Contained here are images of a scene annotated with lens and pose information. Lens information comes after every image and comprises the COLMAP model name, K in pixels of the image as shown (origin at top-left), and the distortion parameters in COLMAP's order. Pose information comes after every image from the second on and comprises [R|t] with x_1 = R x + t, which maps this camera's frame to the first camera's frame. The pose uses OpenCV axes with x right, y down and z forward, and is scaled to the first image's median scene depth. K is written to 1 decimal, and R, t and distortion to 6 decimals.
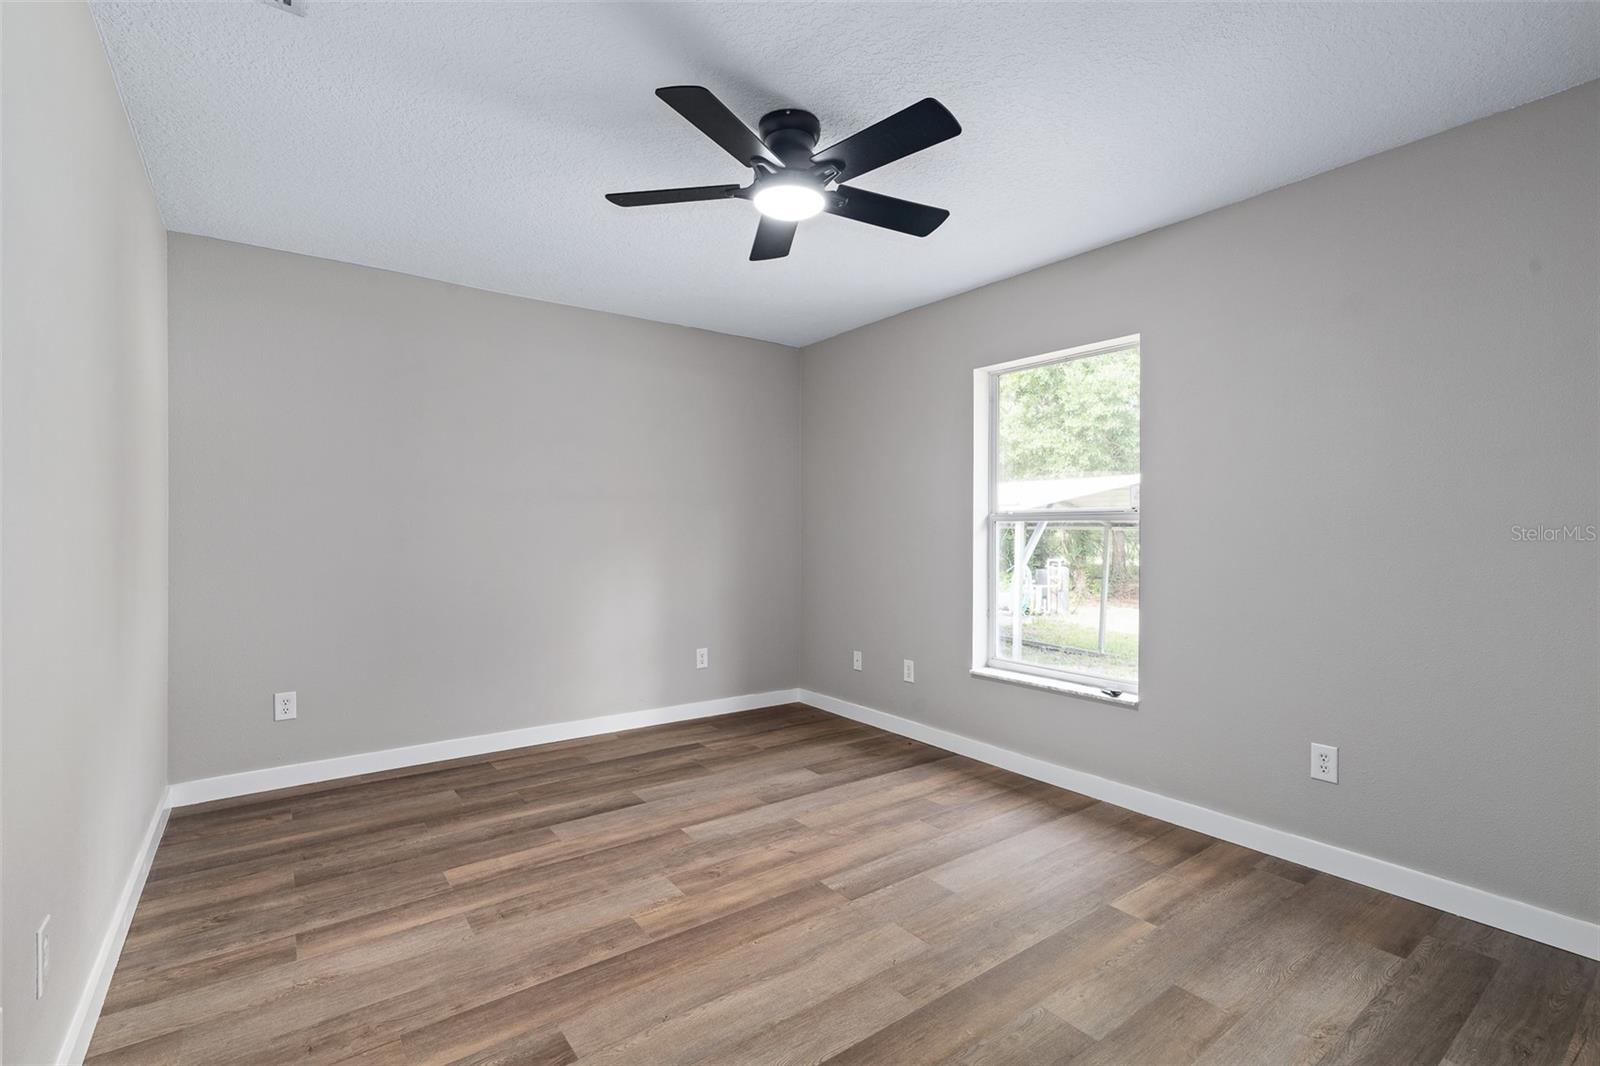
lens RADIAL K [[721.5, 0, 803.7], [0, 721.5, 523.3], [0, 0, 1]] dist [-0.001234, 0.000853]
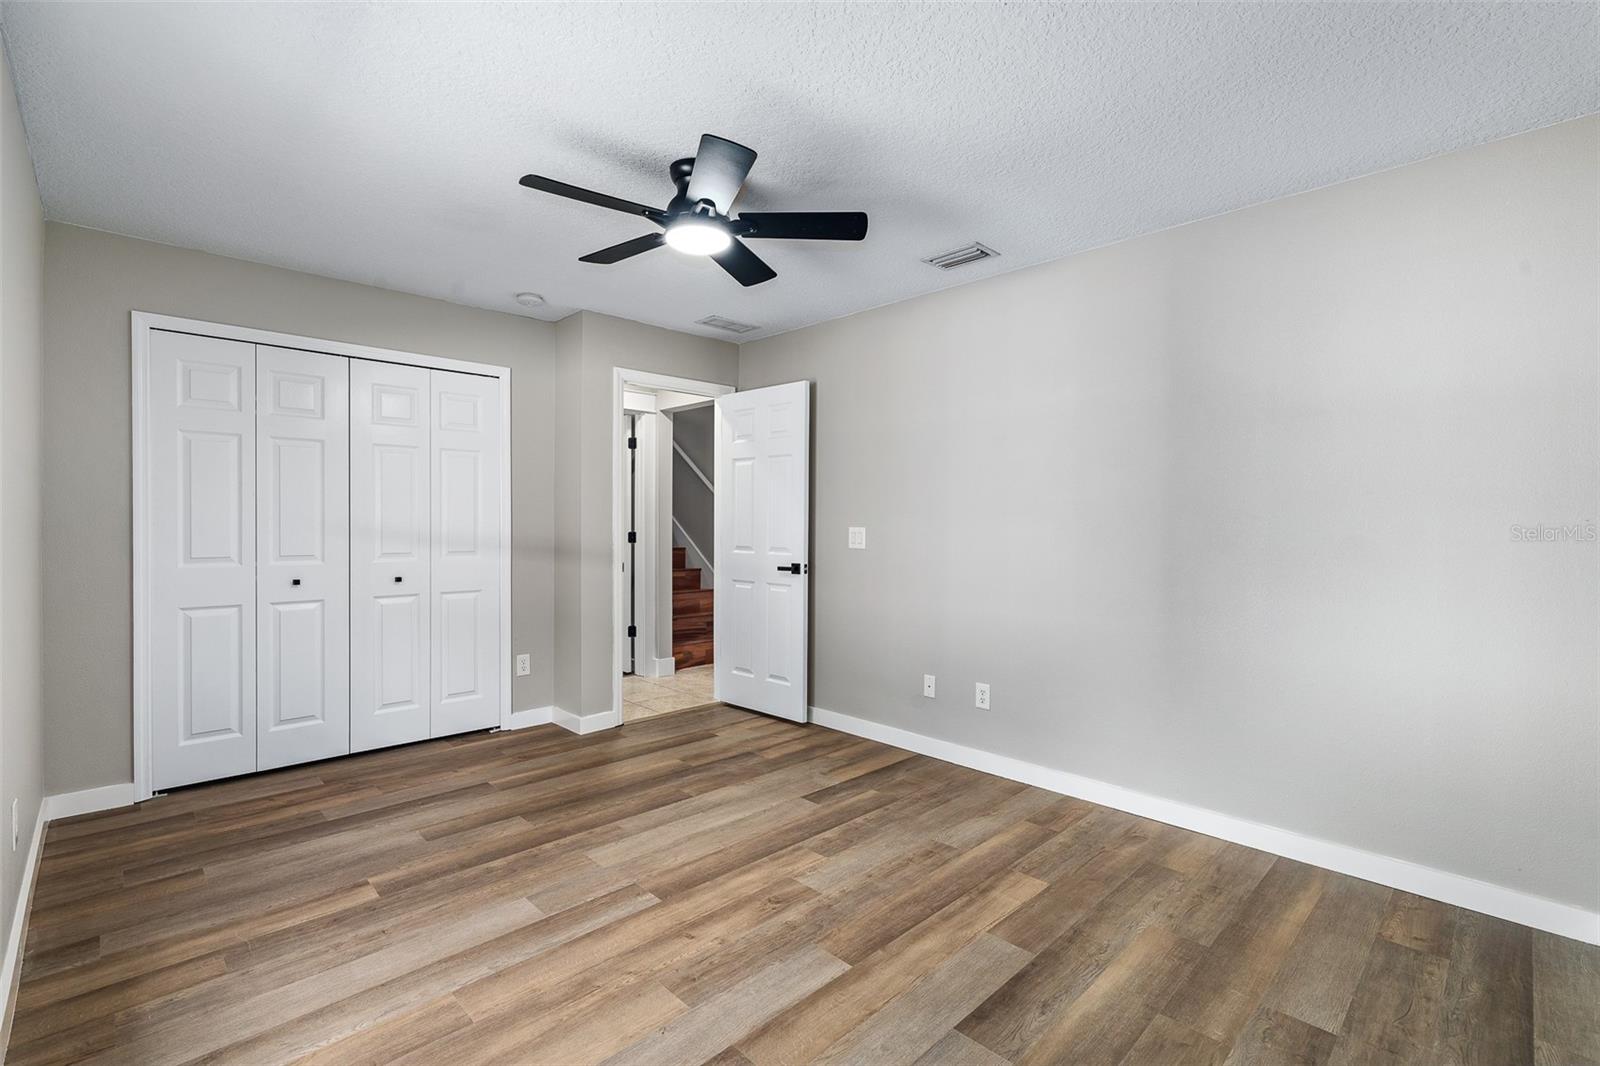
lens RADIAL K [[721.5, 0, 803.7], [0, 721.5, 523.3], [0, 0, 1]] dist [-0.001234, 0.000853]
pose [[-0.990894, -0.008189, -0.134392, -0.031274], [-0.006571, 0.999901, -0.012478, 0.005228], [0.134481, -0.011481, -0.990850, 1.960047]]
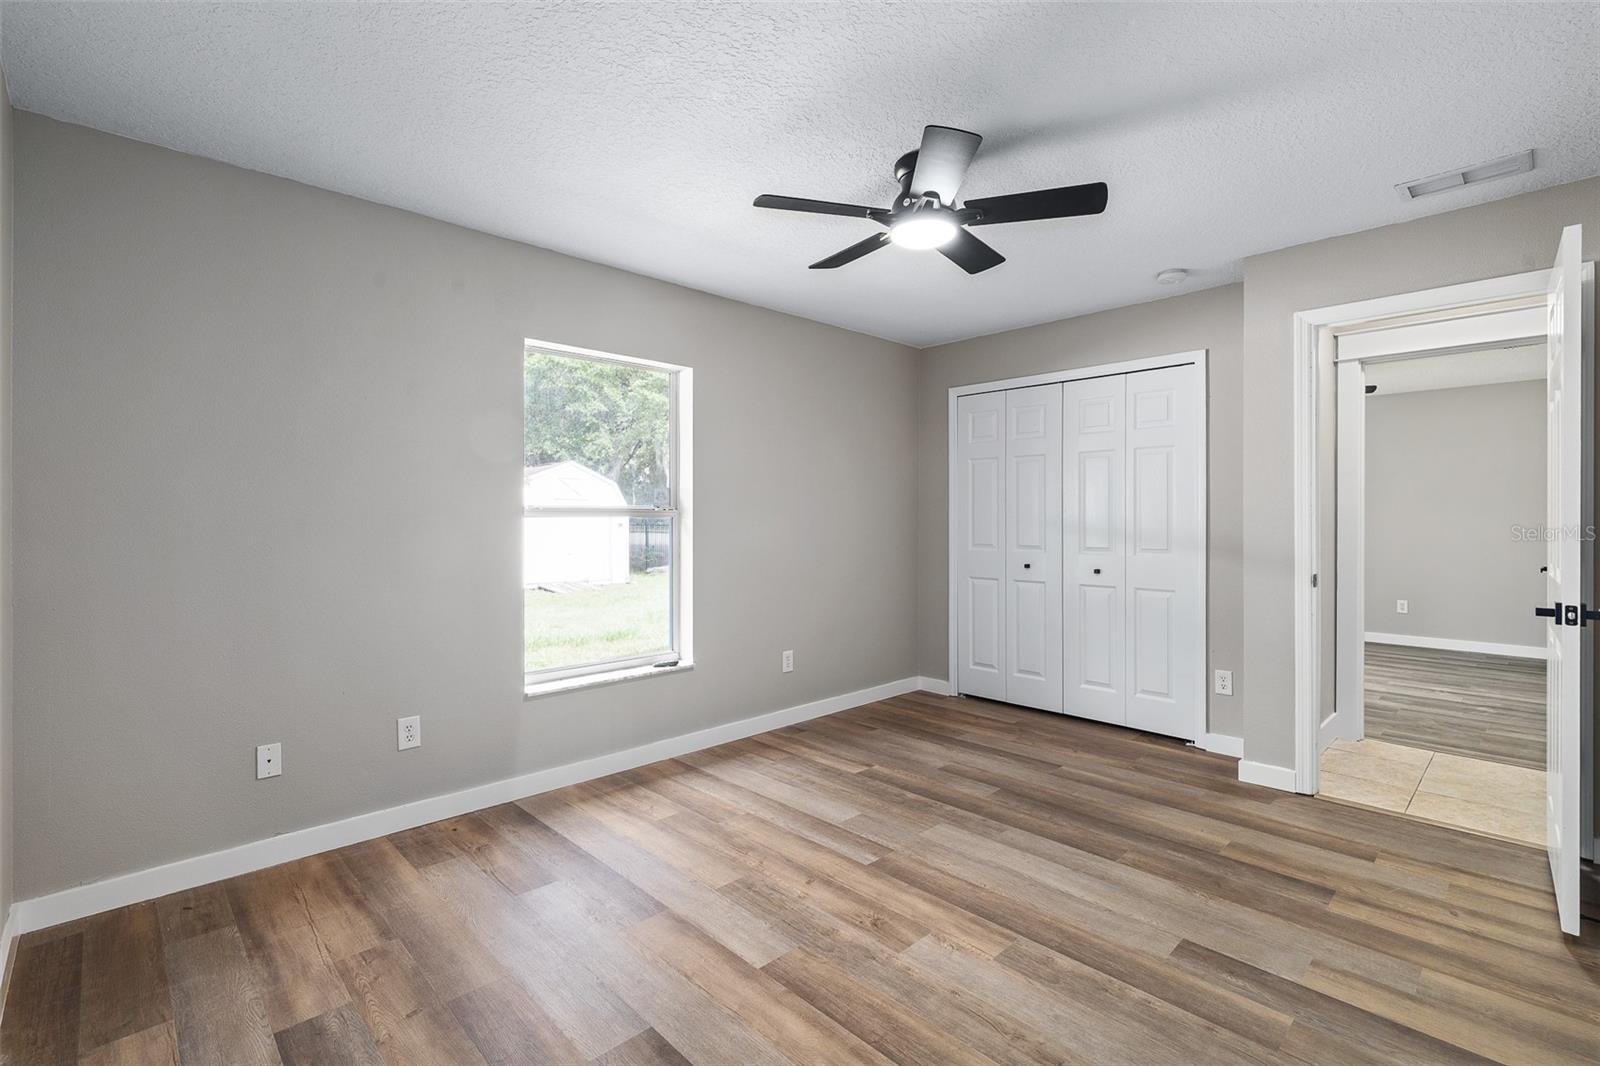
lens RADIAL K [[721.5, 0, 803.7], [0, 721.5, 523.3], [0, 0, 1]] dist [-0.001234, 0.000853]
pose [[-0.129140, -0.010950, 0.991566, -0.992400], [-0.012130, 0.999882, 0.009462, -0.010375], [-0.991552, -0.010806, -0.129258, 1.219294]]
